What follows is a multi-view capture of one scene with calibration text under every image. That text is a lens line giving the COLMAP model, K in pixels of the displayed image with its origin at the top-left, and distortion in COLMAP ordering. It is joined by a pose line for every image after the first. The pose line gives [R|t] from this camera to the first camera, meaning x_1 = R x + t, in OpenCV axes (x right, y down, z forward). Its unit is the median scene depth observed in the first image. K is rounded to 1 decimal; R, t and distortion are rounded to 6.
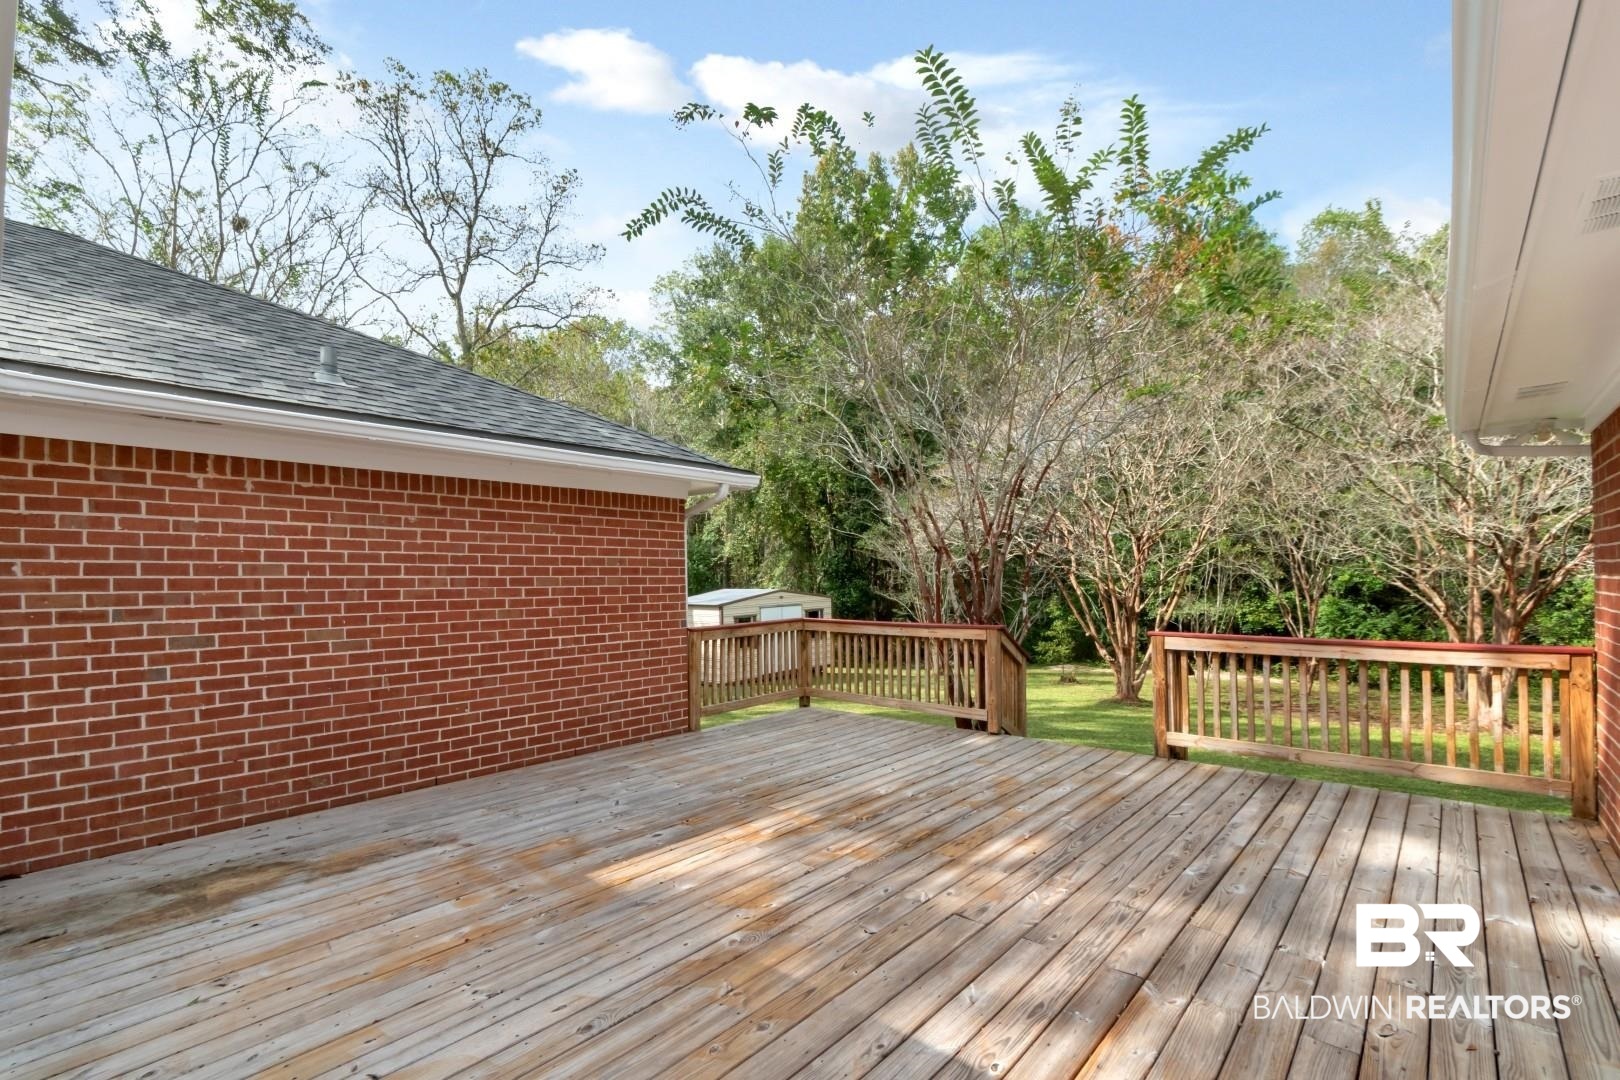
lens RADIAL K [[733.0, 0, 814.1], [0, 733.0, 554.0], [0, 0, 1]] dist [0.006270, 0.000366]
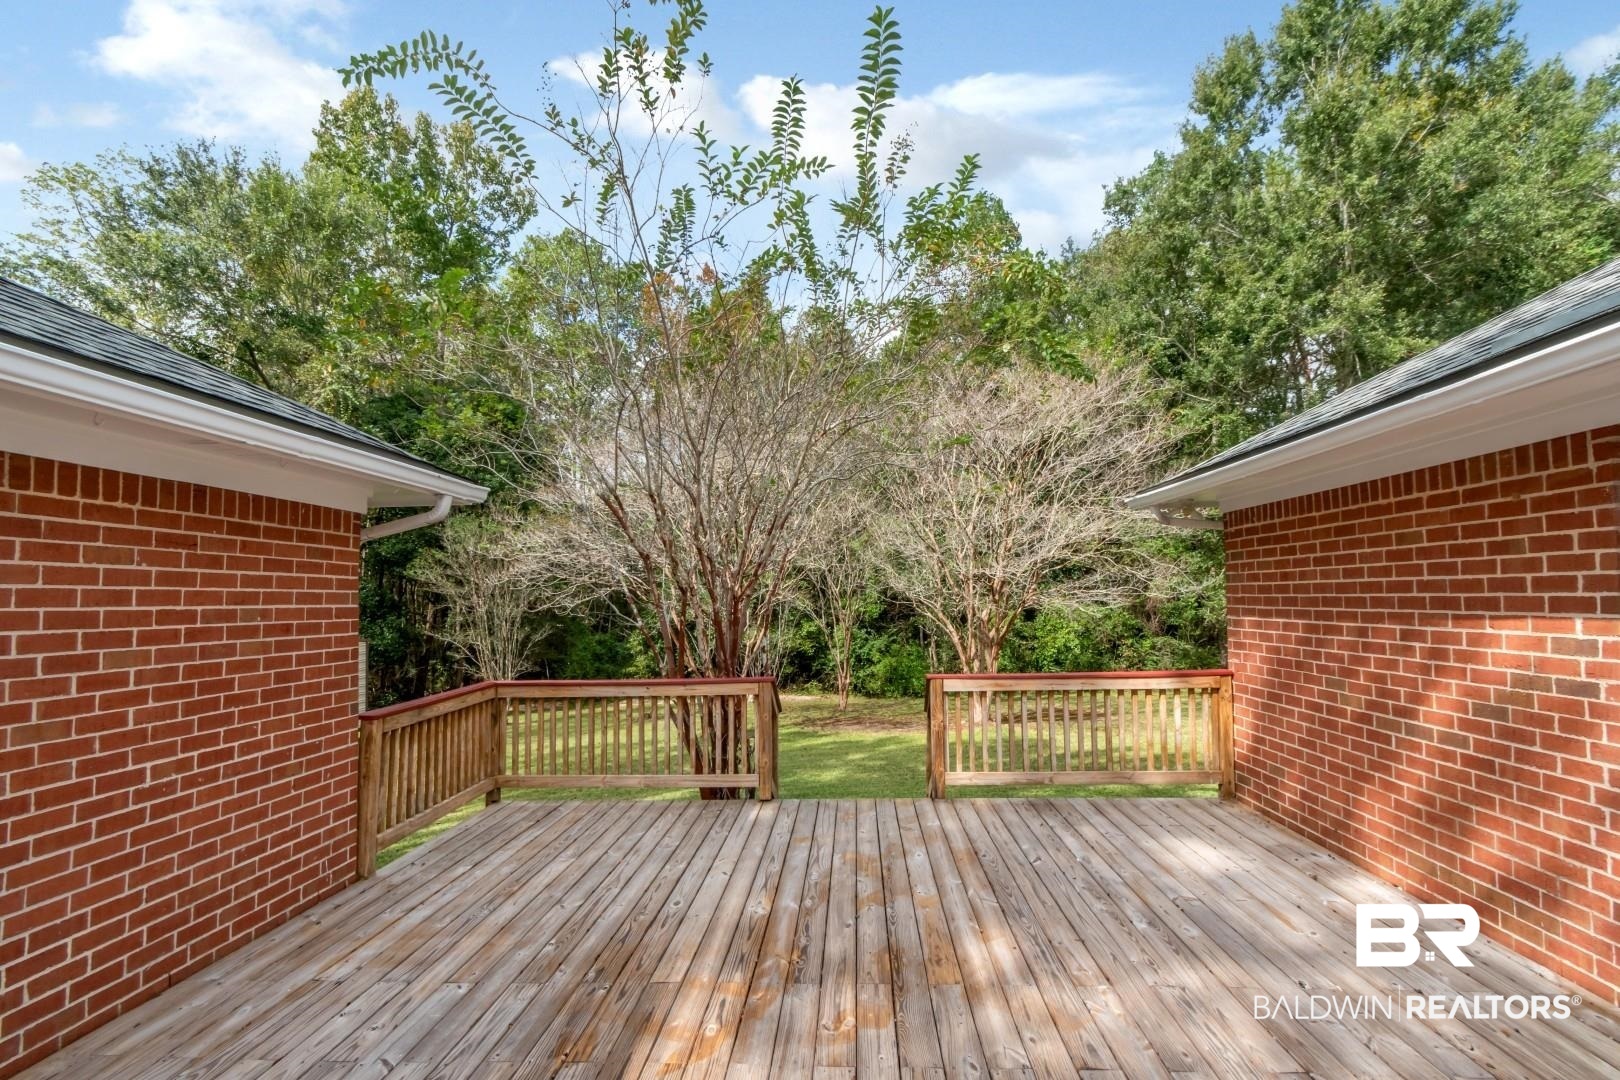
lens RADIAL K [[733.0, 0, 814.1], [0, 733.0, 554.0], [0, 0, 1]] dist [0.006270, 0.000366]
pose [[0.790373, 0.032811, 0.611746, -0.290766], [-0.008618, 0.999061, -0.042450, -0.017294], [-0.612565, 0.028280, 0.789914, 0.284129]]
